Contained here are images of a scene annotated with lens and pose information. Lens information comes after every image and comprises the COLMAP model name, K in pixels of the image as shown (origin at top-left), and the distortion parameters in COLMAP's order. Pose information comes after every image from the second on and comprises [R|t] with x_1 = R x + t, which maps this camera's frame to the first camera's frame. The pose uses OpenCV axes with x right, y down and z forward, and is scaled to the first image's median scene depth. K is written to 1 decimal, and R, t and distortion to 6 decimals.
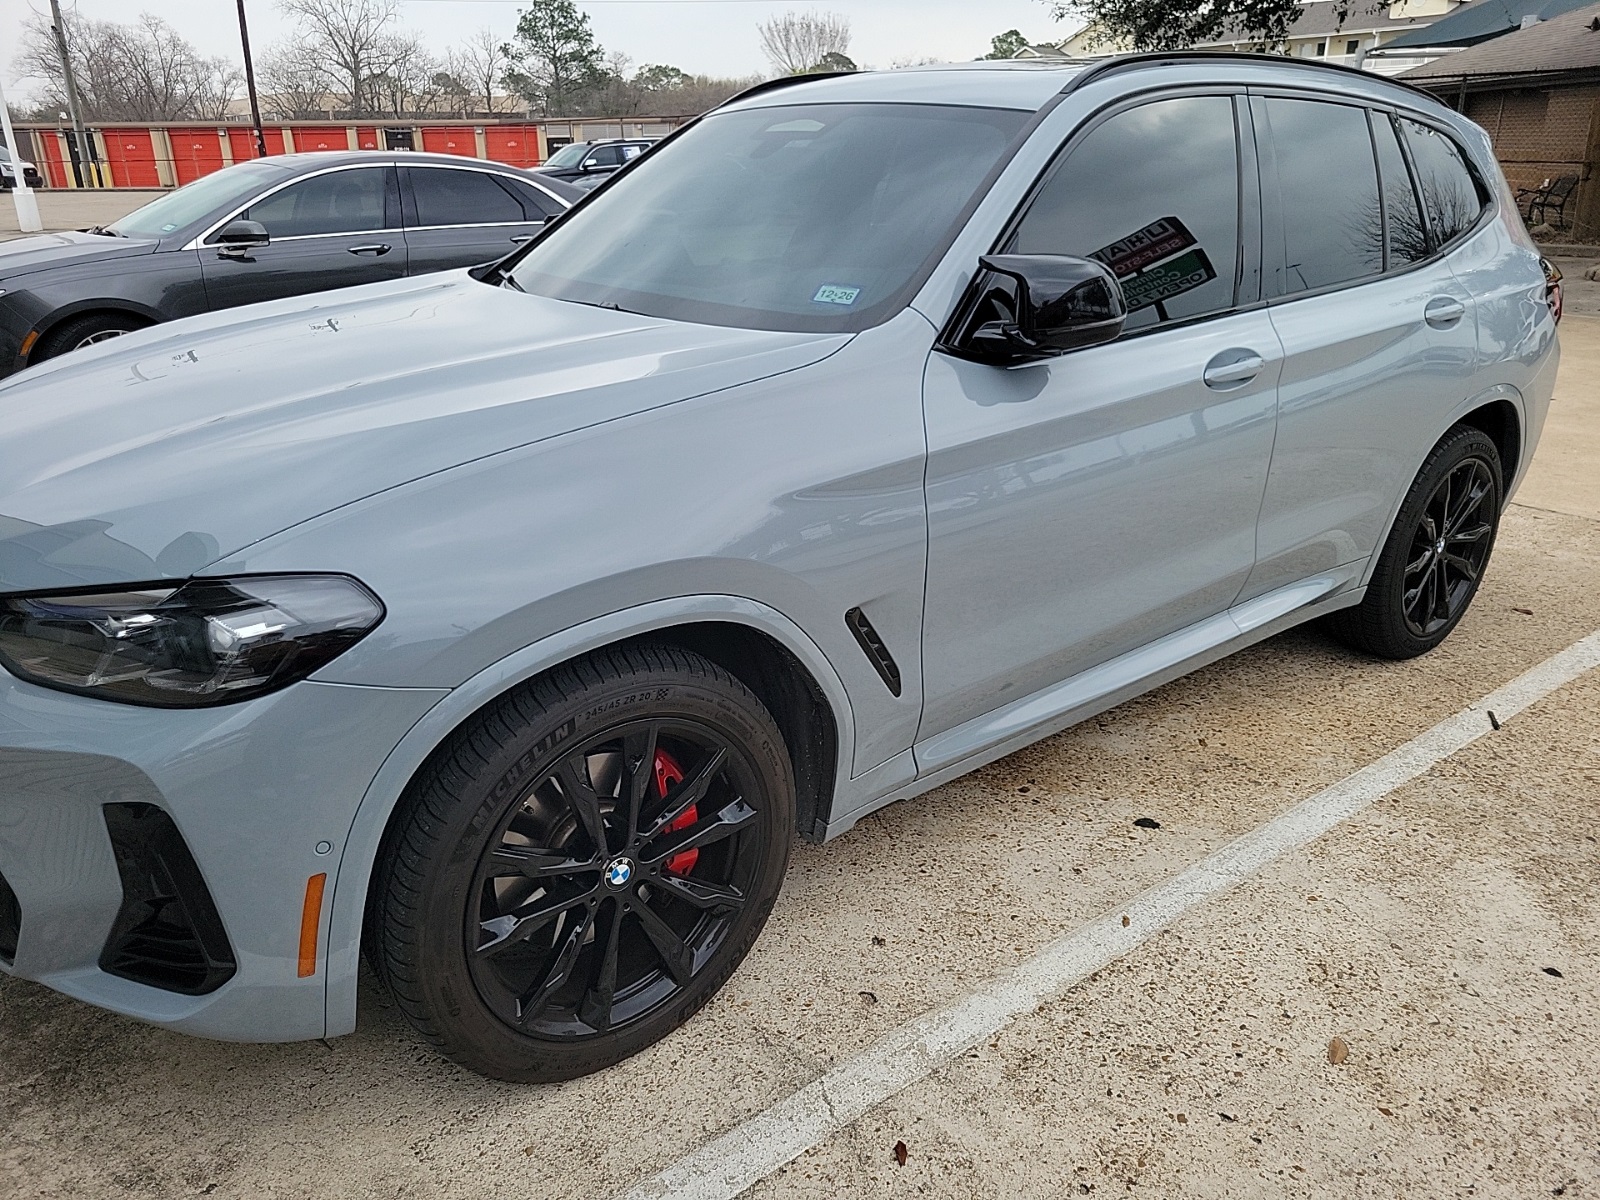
lens RADIAL K [[1202.6, 0, 798.8], [0, 1202.6, 599.0], [0, 0, 1]] dist [0.033873, -0.005494]
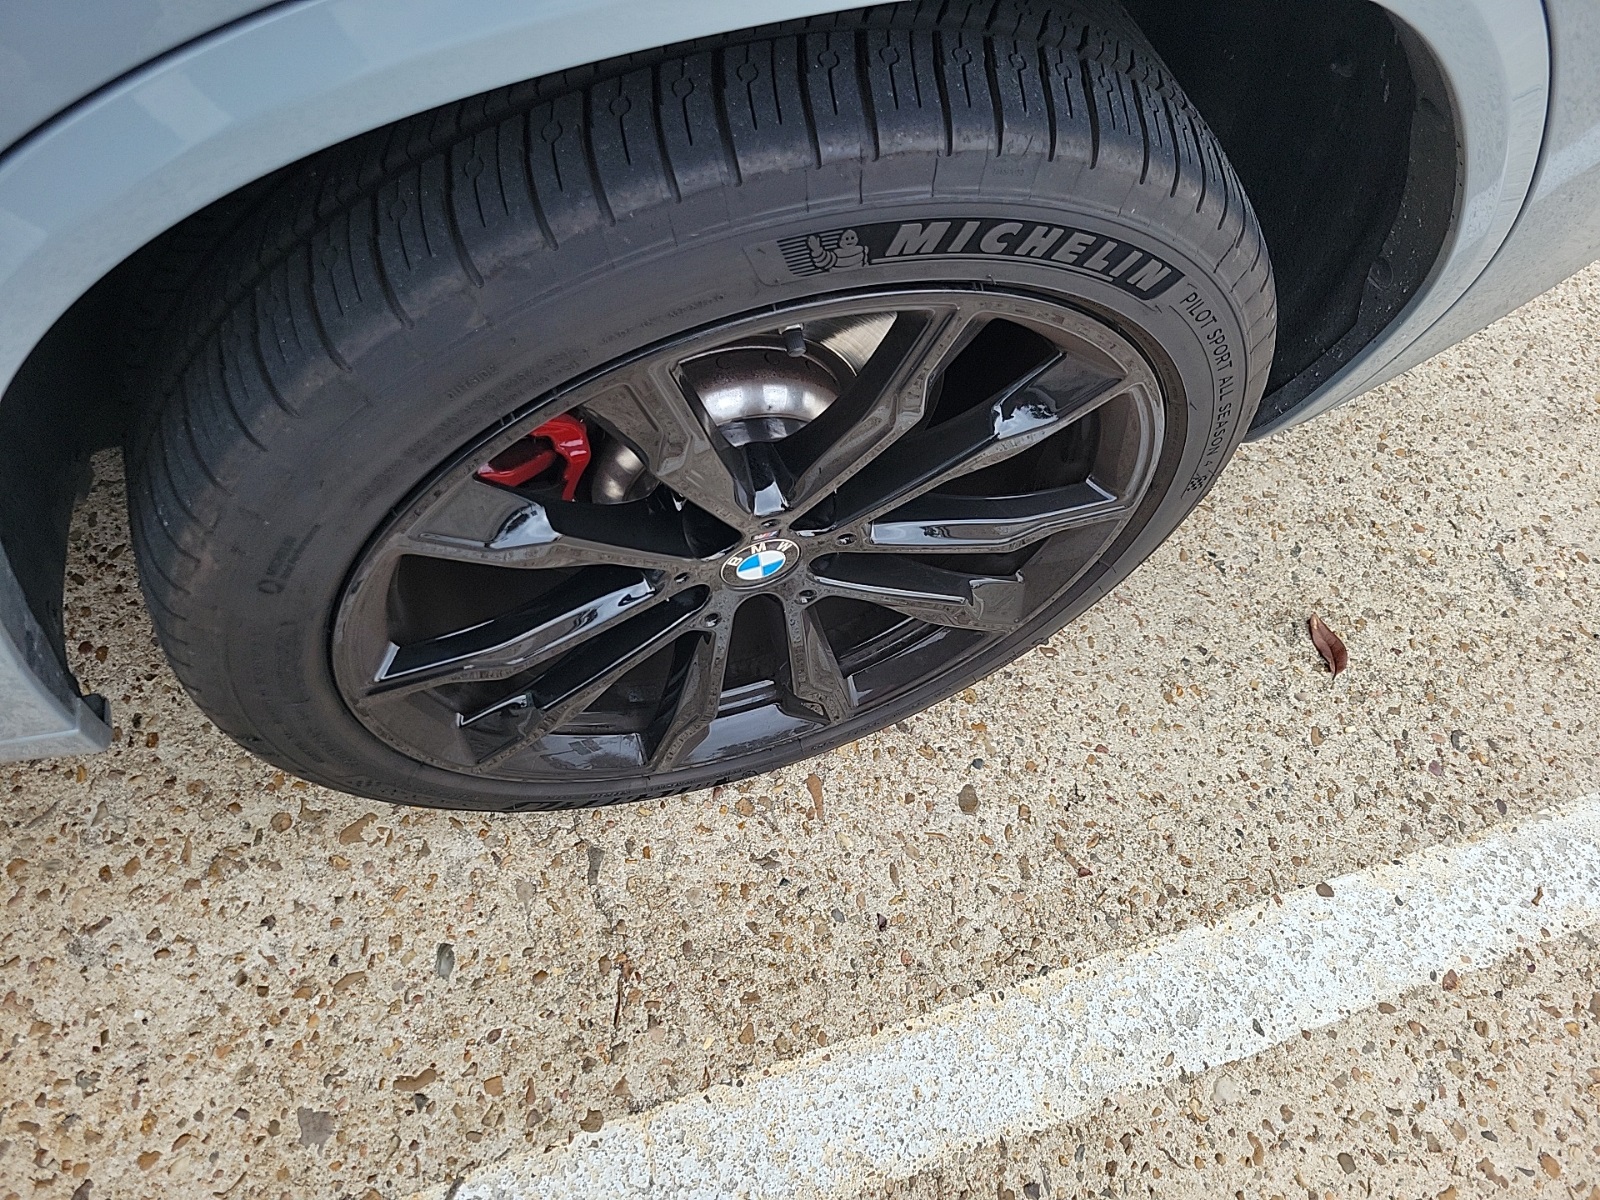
lens RADIAL K [[1202.6, 0, 797.9], [0, 1202.6, 594.0], [0, 0, 1]] dist [0.033873, -0.005494]
pose [[0.925147, 0.368497, -0.091179, 0.799670], [-0.239598, 0.753134, 0.612685, -0.250079], [0.294442, -0.544977, 0.785050, 1.180435]]
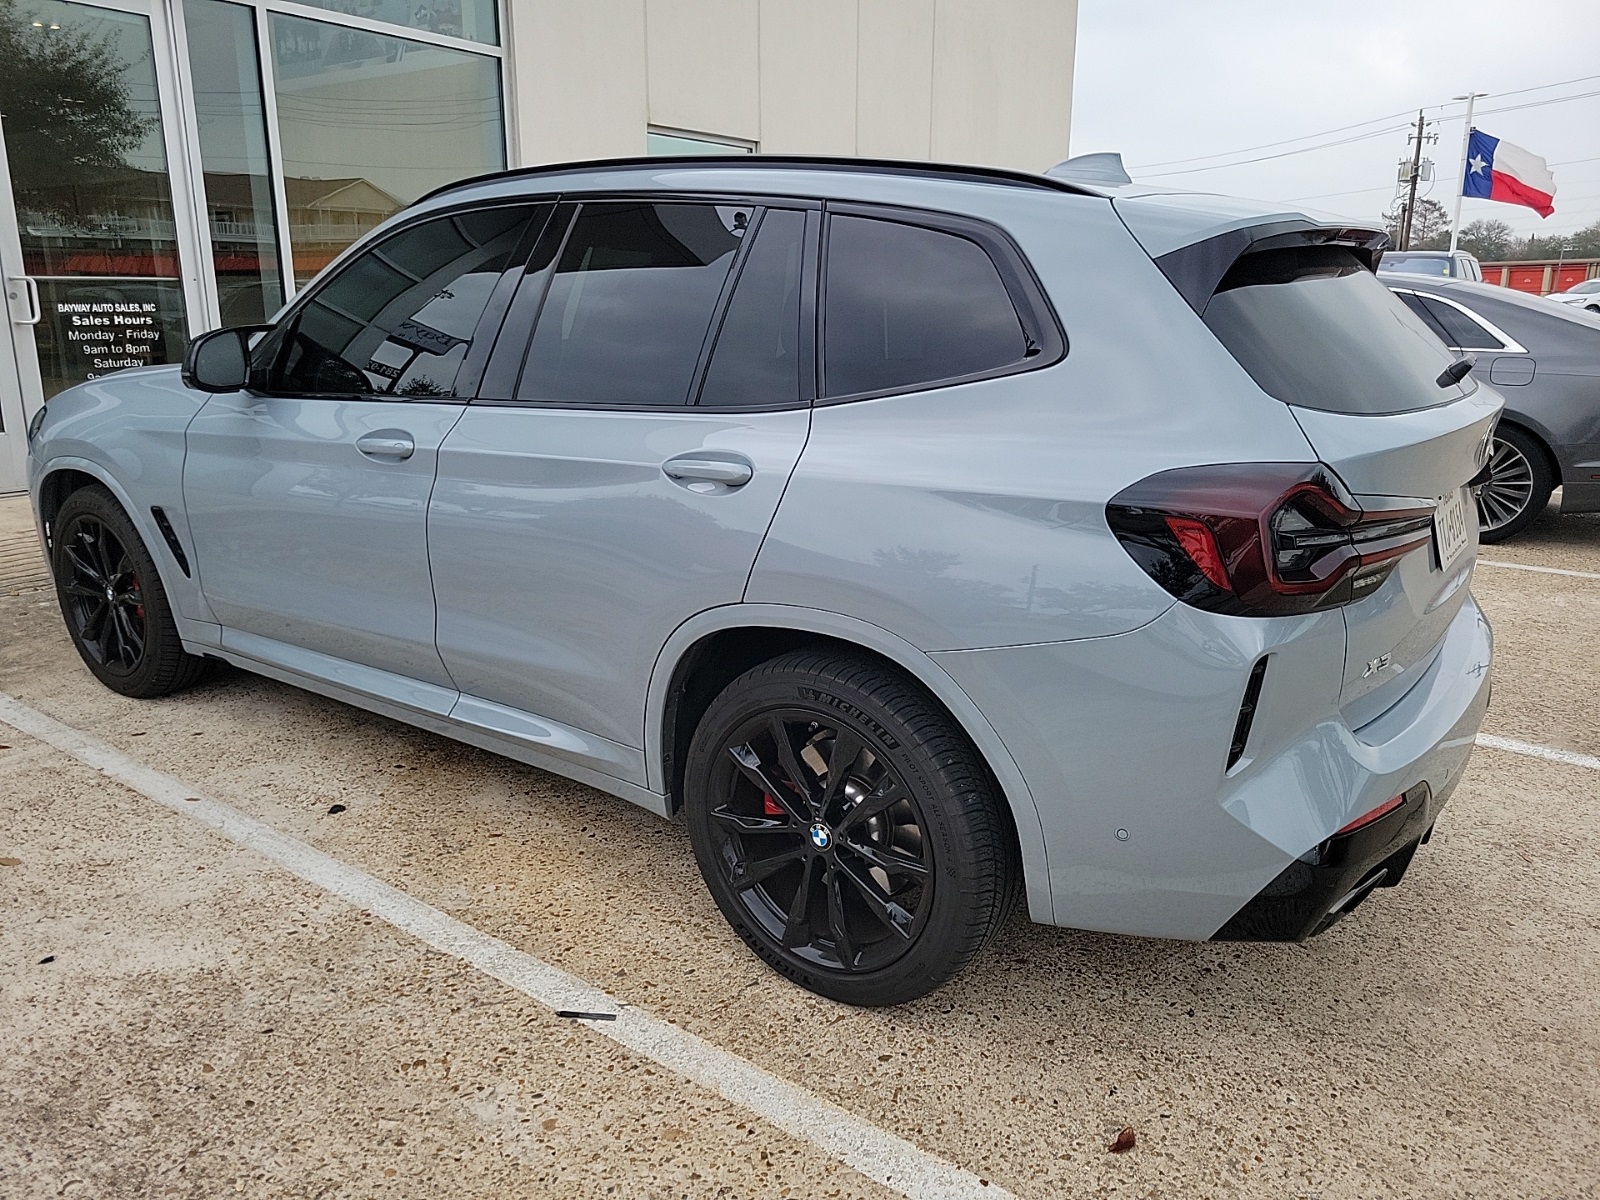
lens RADIAL K [[1202.6, 0, 795.7], [0, 1202.6, 599.5], [0, 0, 1]] dist [0.033873, -0.005494]
pose [[0.250861, 0.248538, -0.935573, 1.586428], [-0.347218, 0.925269, 0.152698, -0.370573], [0.903609, 0.286542, 0.318411, 1.056989]]
